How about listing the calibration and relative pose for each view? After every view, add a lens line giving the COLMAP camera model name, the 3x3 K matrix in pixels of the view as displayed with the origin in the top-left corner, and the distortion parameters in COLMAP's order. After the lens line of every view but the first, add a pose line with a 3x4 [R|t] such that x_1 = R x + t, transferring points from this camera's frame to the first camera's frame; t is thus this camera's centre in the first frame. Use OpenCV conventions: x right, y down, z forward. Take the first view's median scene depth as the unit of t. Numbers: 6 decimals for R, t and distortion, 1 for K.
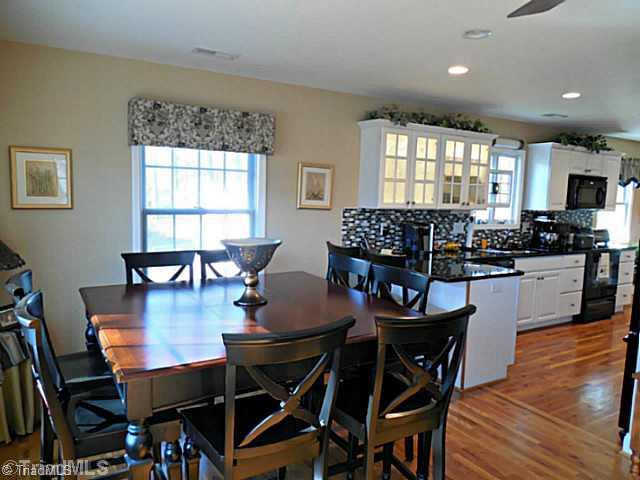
lens RADIAL K [[487.8, 0, 320.0], [0, 487.8, 240.0], [0, 0, 1]] dist [-0.008056, -0.001280]
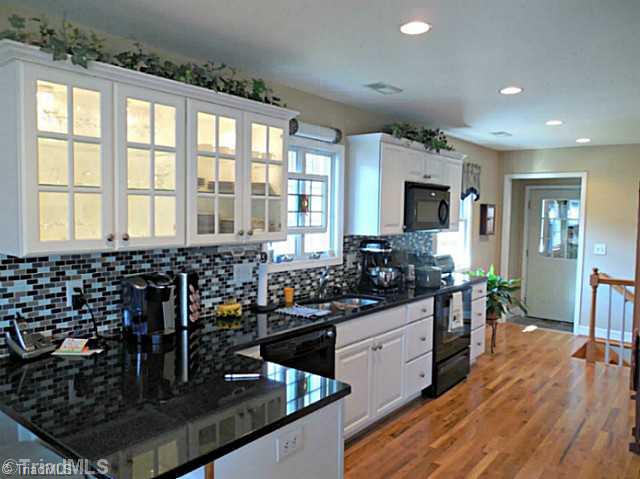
lens RADIAL K [[487.8, 0, 320.0], [0, 487.8, 239.5], [0, 0, 1]] dist [-0.008056, -0.001280]
pose [[0.943762, -0.040011, 0.328196, 0.179016], [0.051577, 0.998314, -0.026610, -0.043618], [-0.326578, 0.042041, 0.944235, 0.415851]]
